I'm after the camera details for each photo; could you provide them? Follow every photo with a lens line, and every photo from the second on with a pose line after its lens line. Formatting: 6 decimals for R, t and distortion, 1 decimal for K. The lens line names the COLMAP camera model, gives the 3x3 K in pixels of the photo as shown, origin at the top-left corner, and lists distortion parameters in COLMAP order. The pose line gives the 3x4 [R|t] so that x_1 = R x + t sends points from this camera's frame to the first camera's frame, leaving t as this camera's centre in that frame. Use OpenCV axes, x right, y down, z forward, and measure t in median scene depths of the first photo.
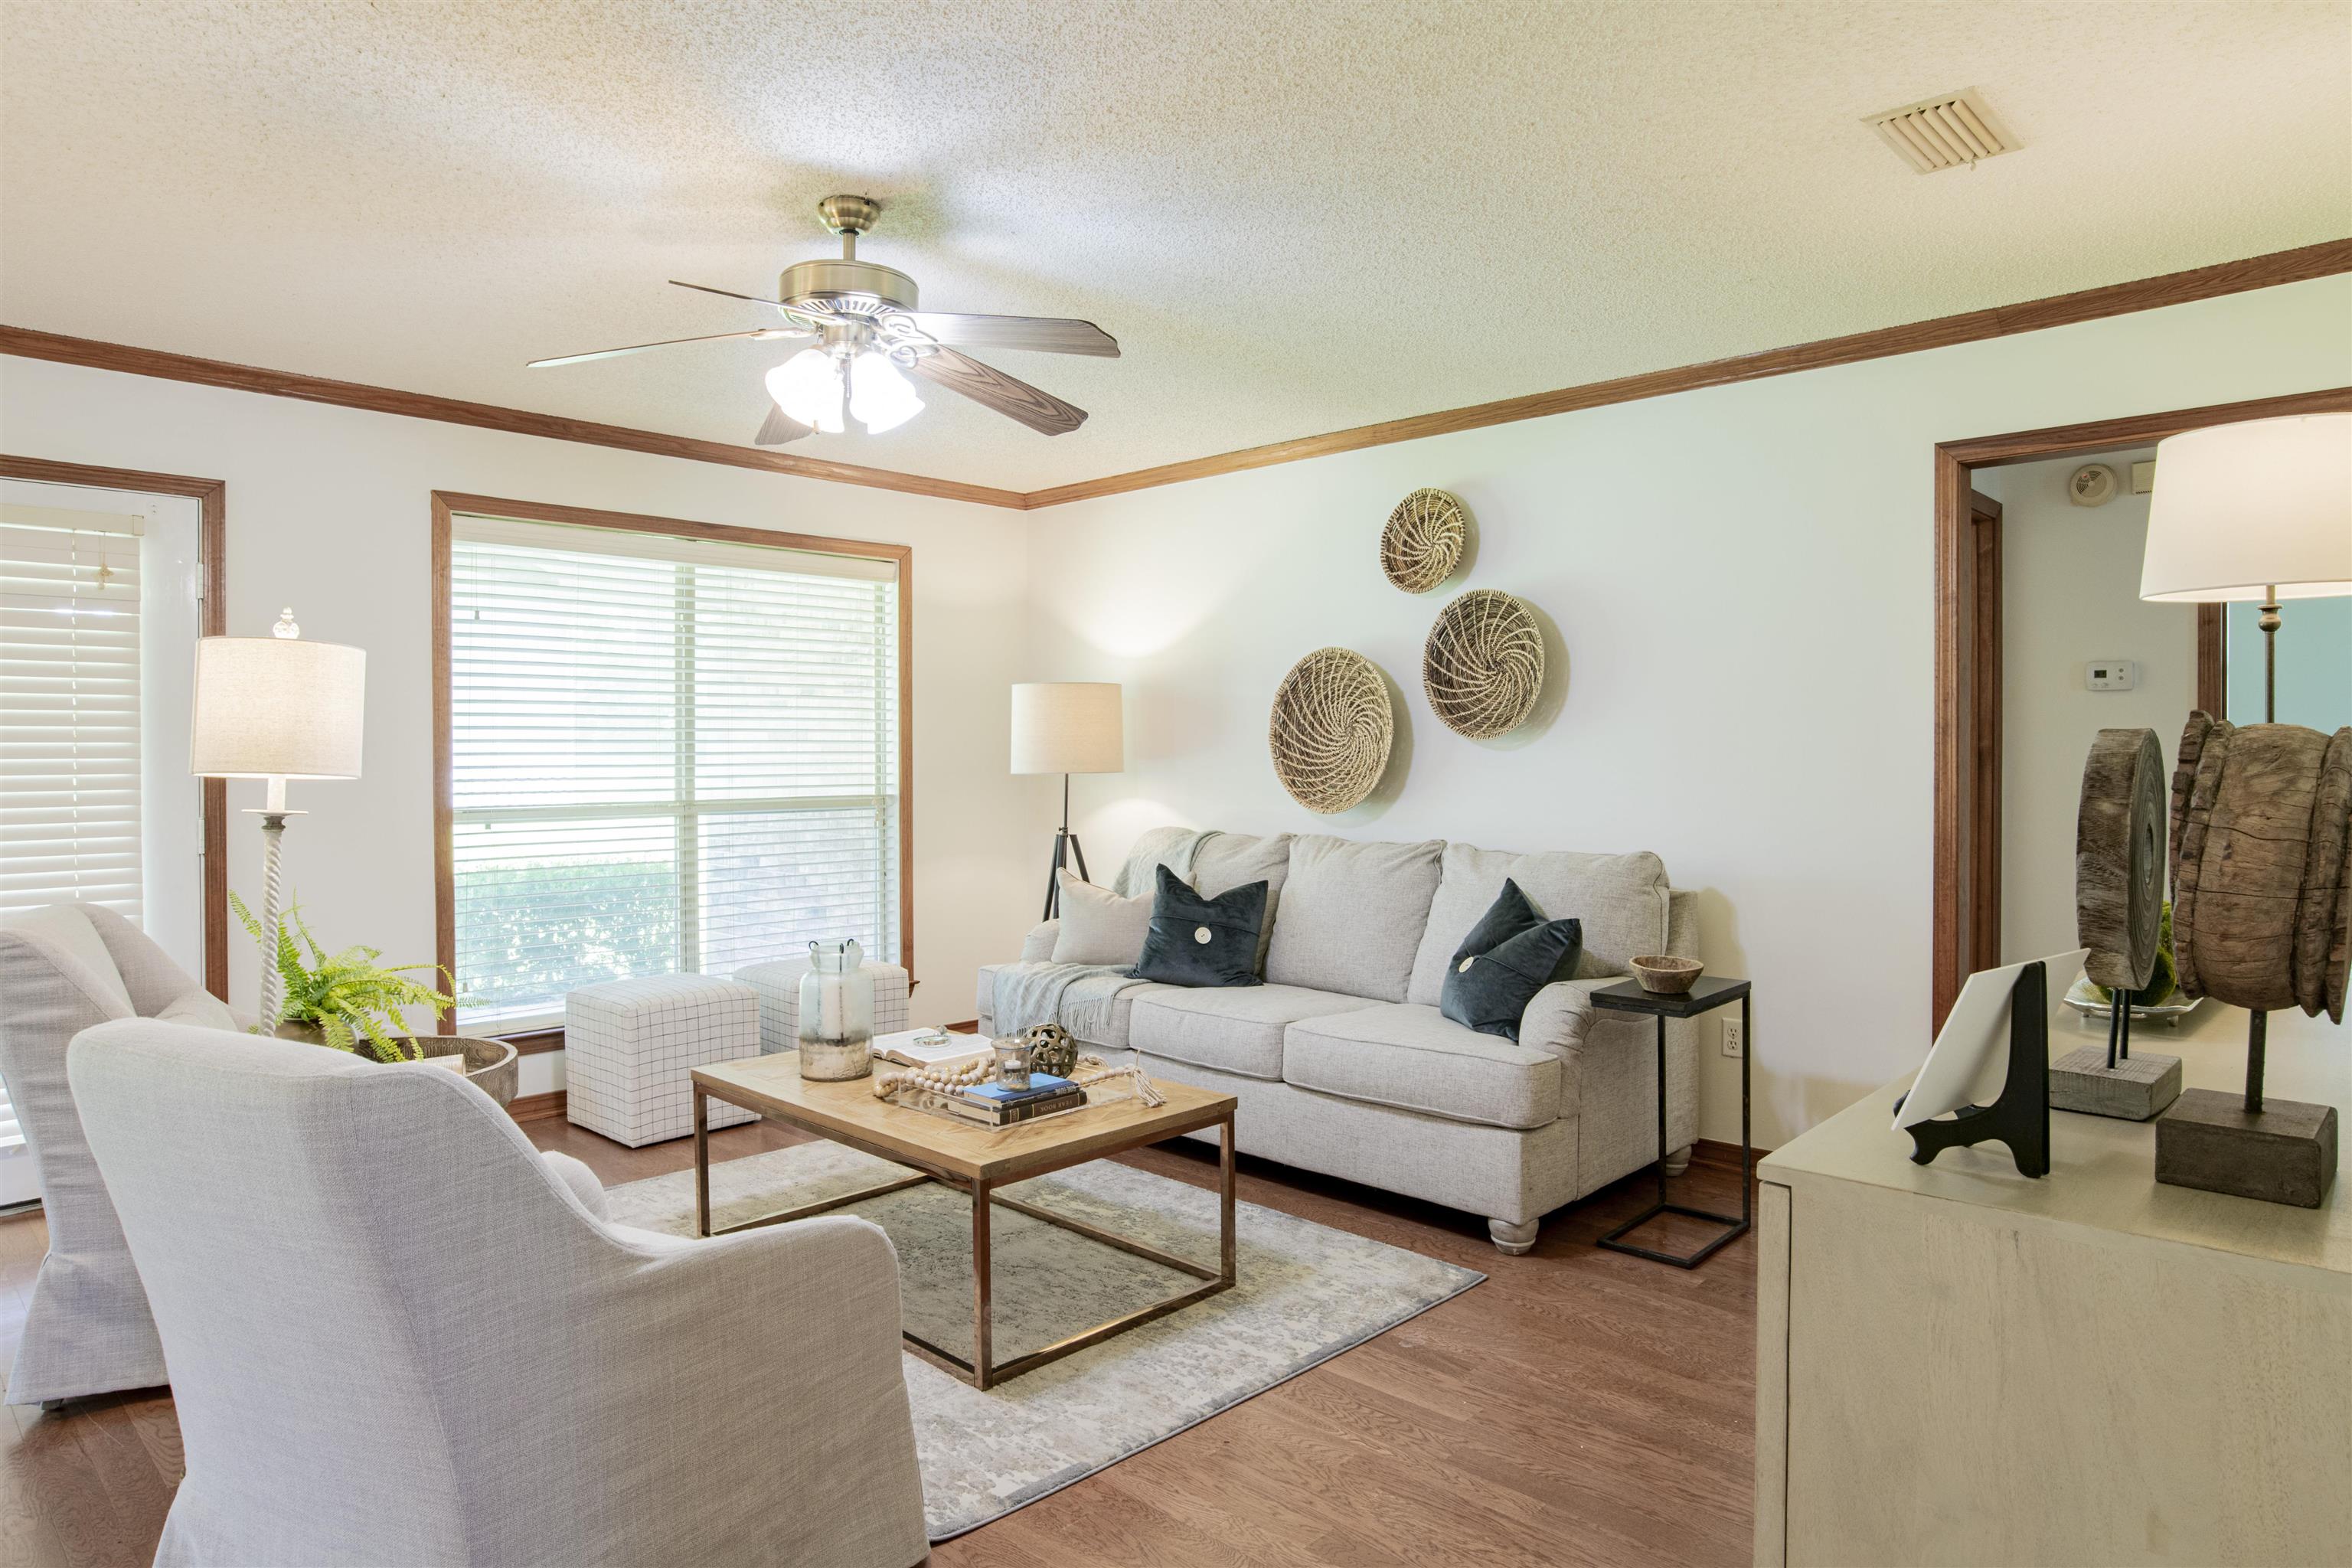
lens RADIAL K [[1414.0, 0, 1176.0], [0, 1414.0, 784.0], [0, 0, 1]] dist [-0.047980, 0.000050]
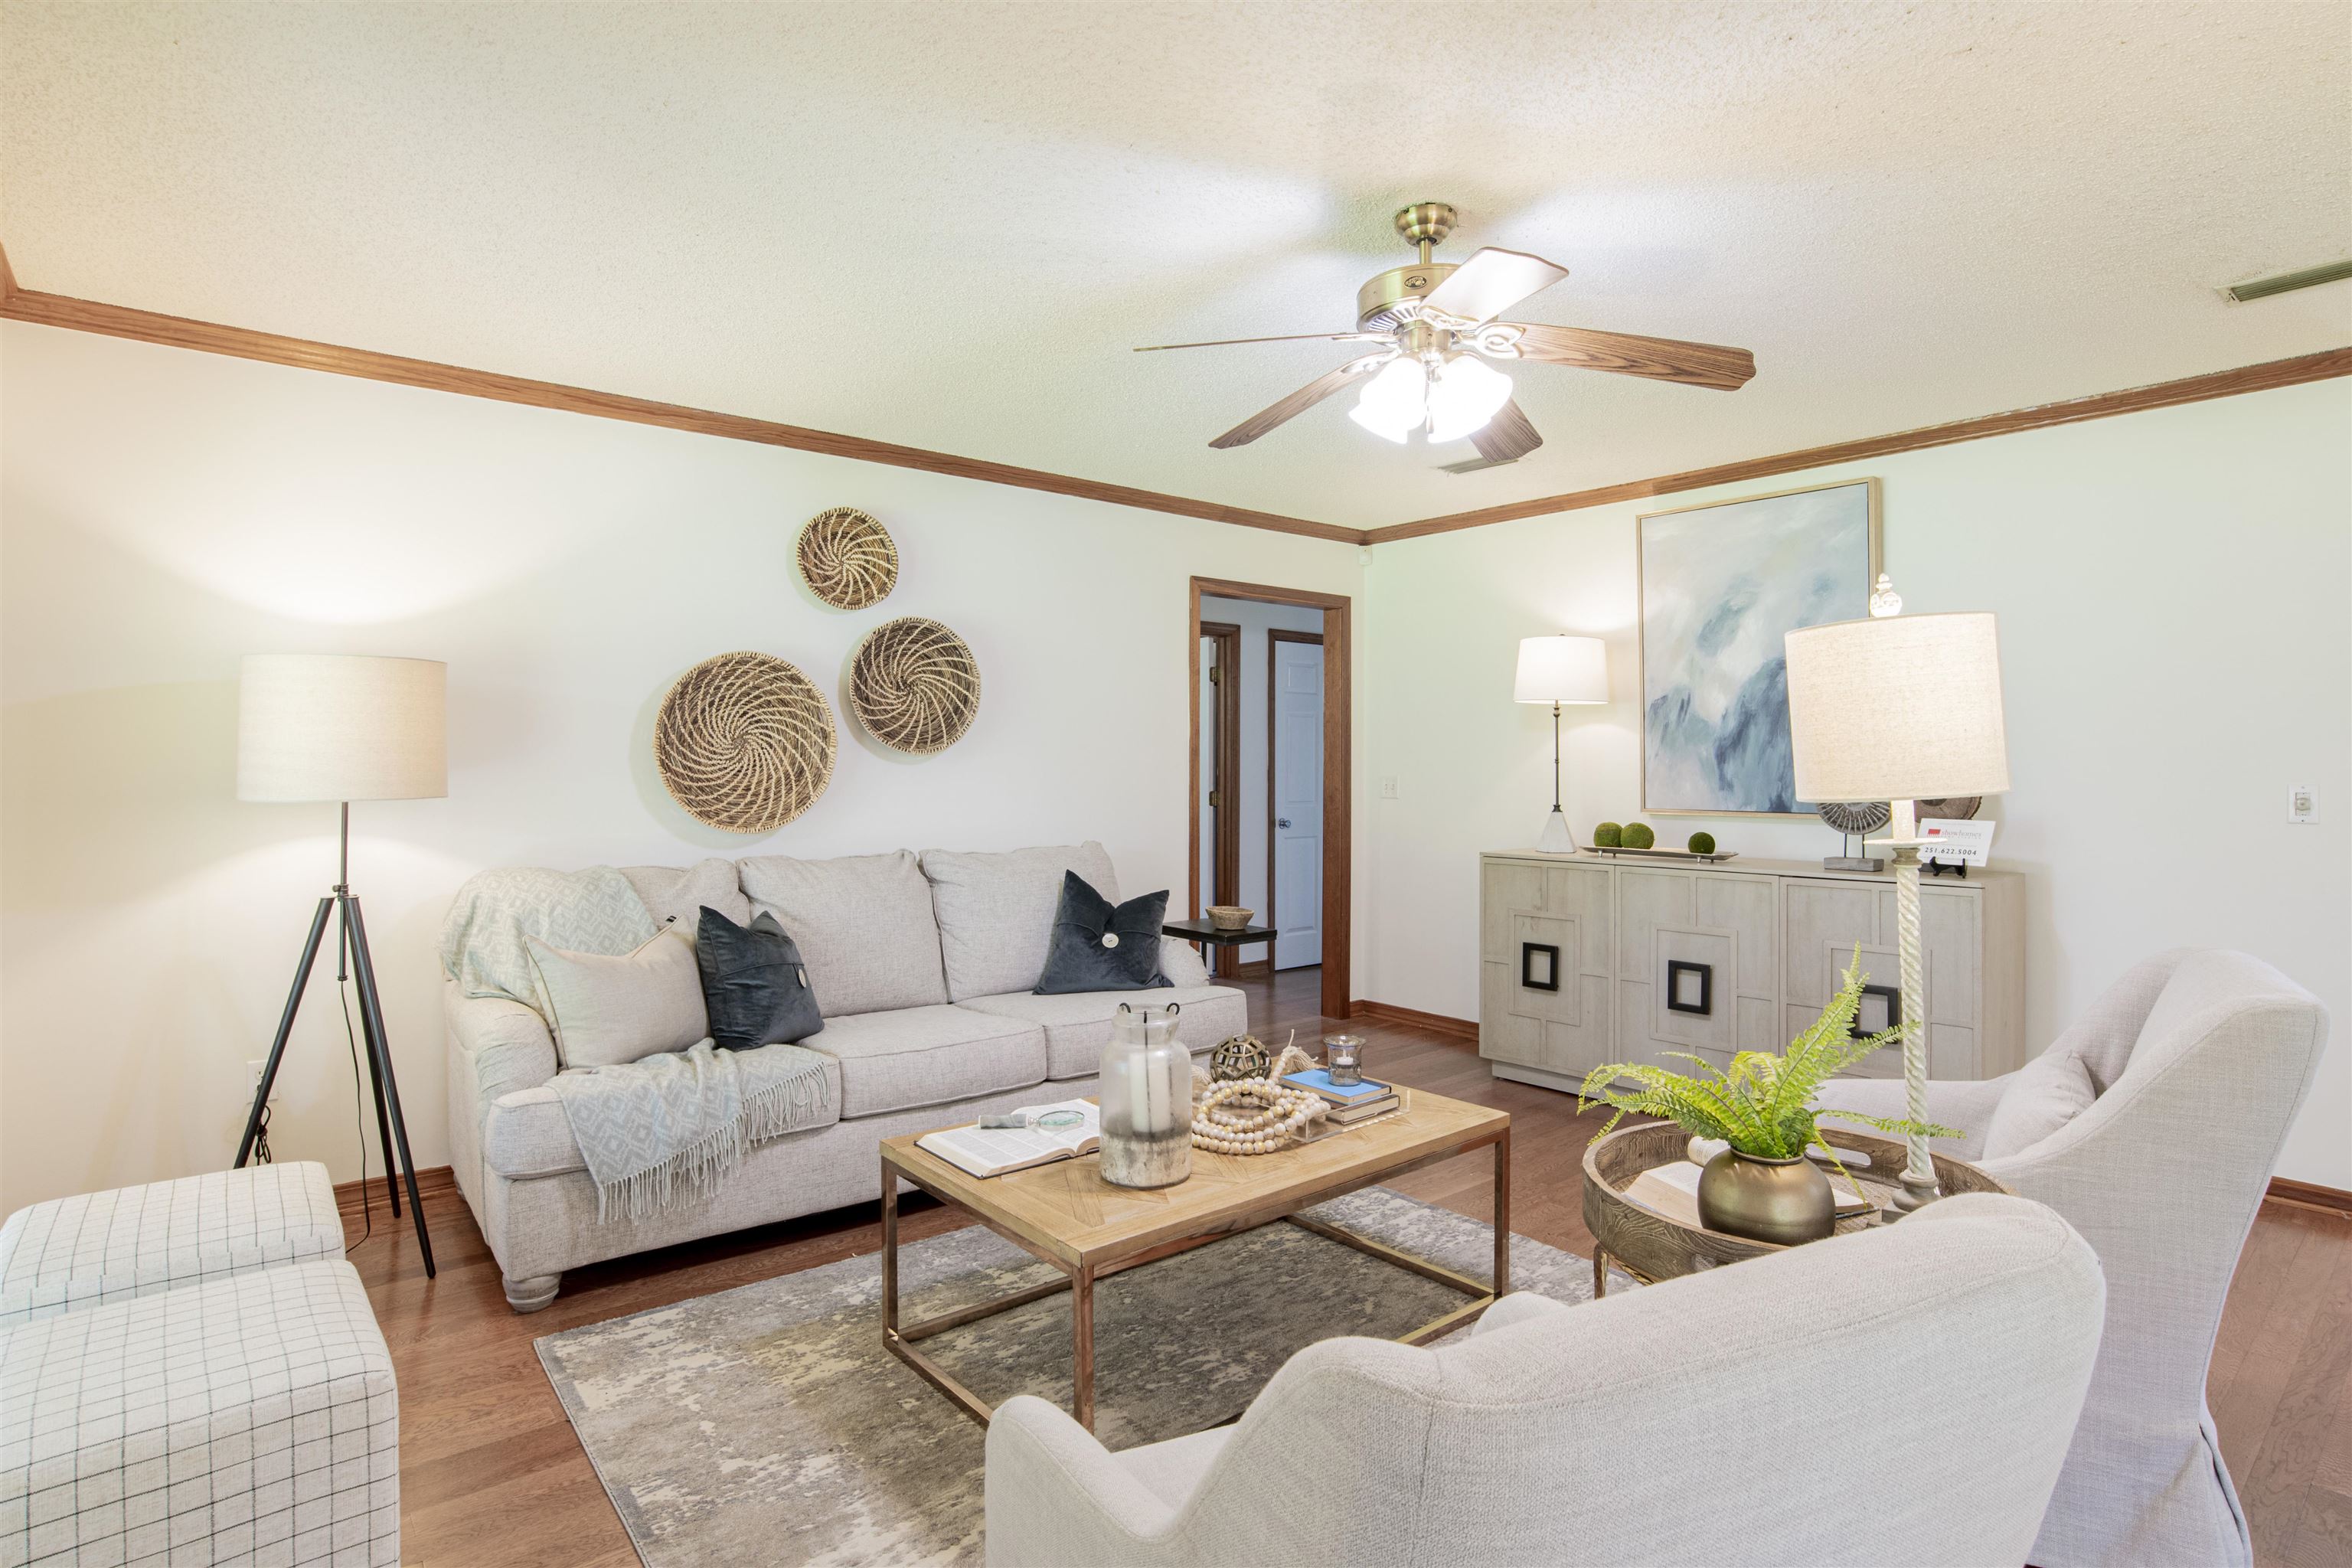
lens RADIAL K [[1239.3, 0, 1176.0], [0, 1239.3, 784.0], [0, 0, 1]] dist [-0.038615, -0.000274]
pose [[0.089840, -0.017706, 0.995799, -0.717012], [0.021779, 0.999638, 0.015810, -0.018914], [-0.995718, 0.020267, 0.090193, 0.708096]]
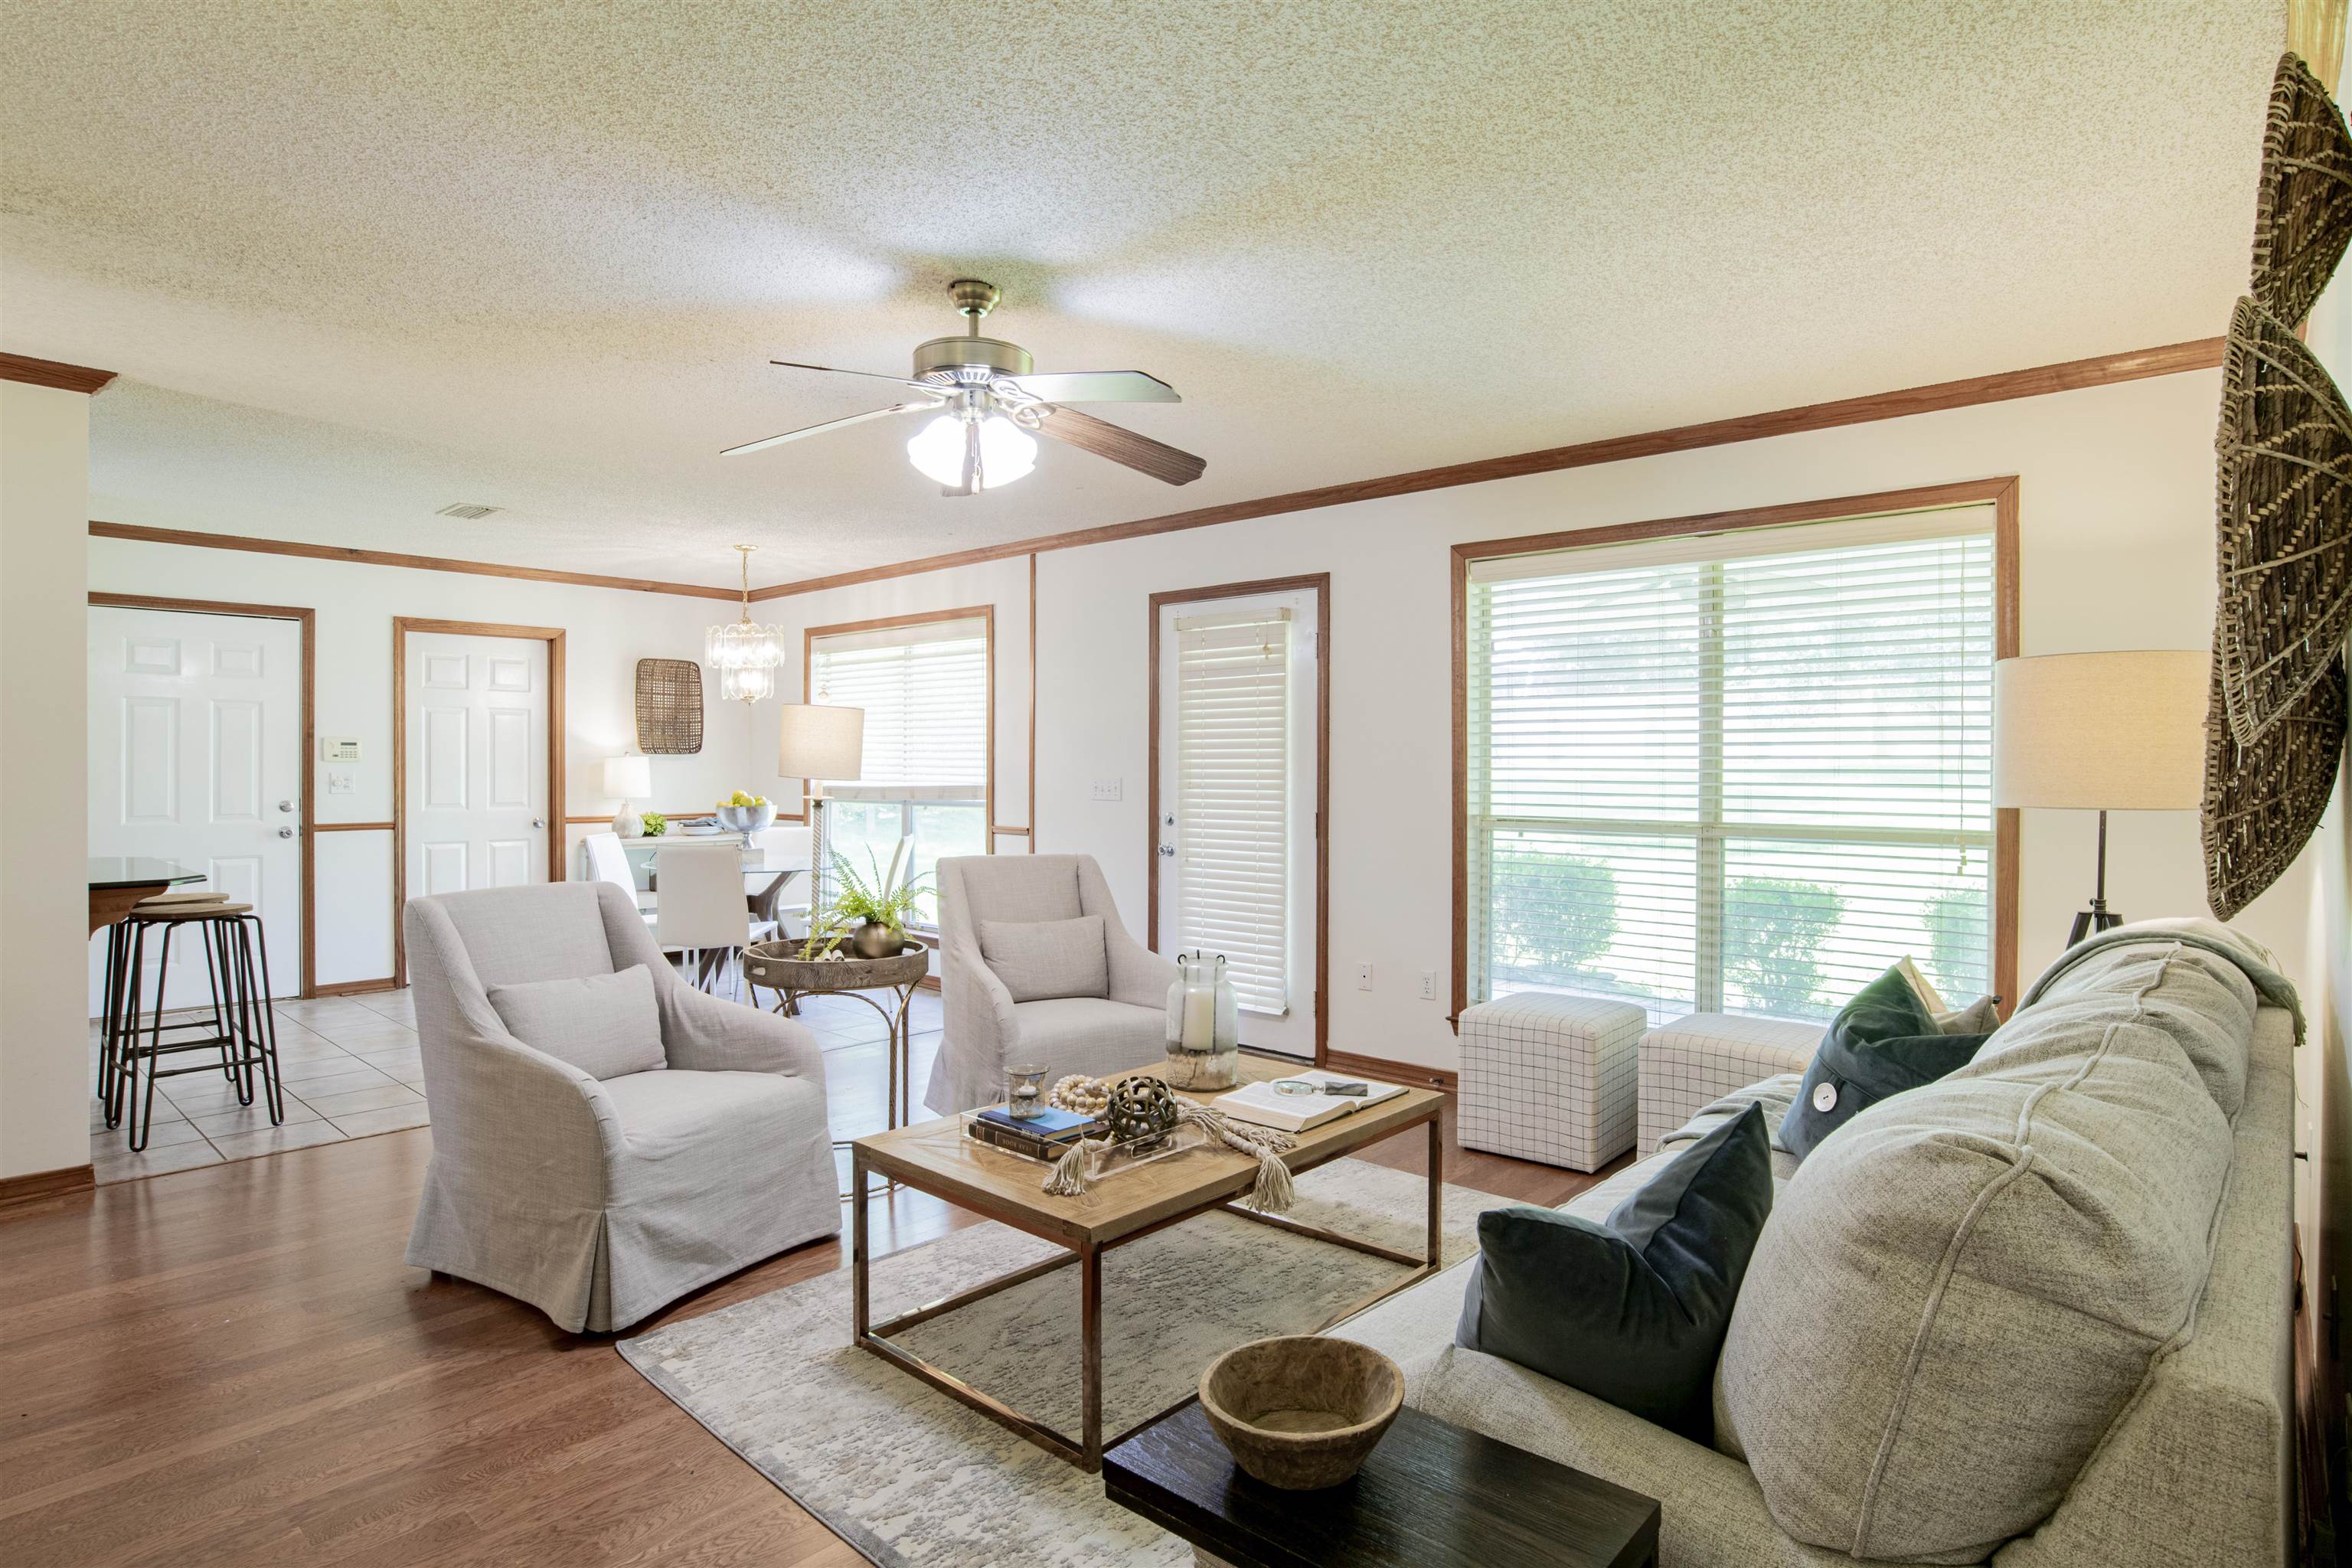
lens RADIAL K [[1222.0, 0, 1176.0], [0, 1222.0, 784.0], [0, 0, 1]] dist [-0.040086, -0.000069]
pose [[0.034185, 0.016674, -0.999276, 0.488089], [-0.027428, 0.999500, 0.015739, -0.018080], [0.999039, 0.026870, 0.034626, 0.723175]]
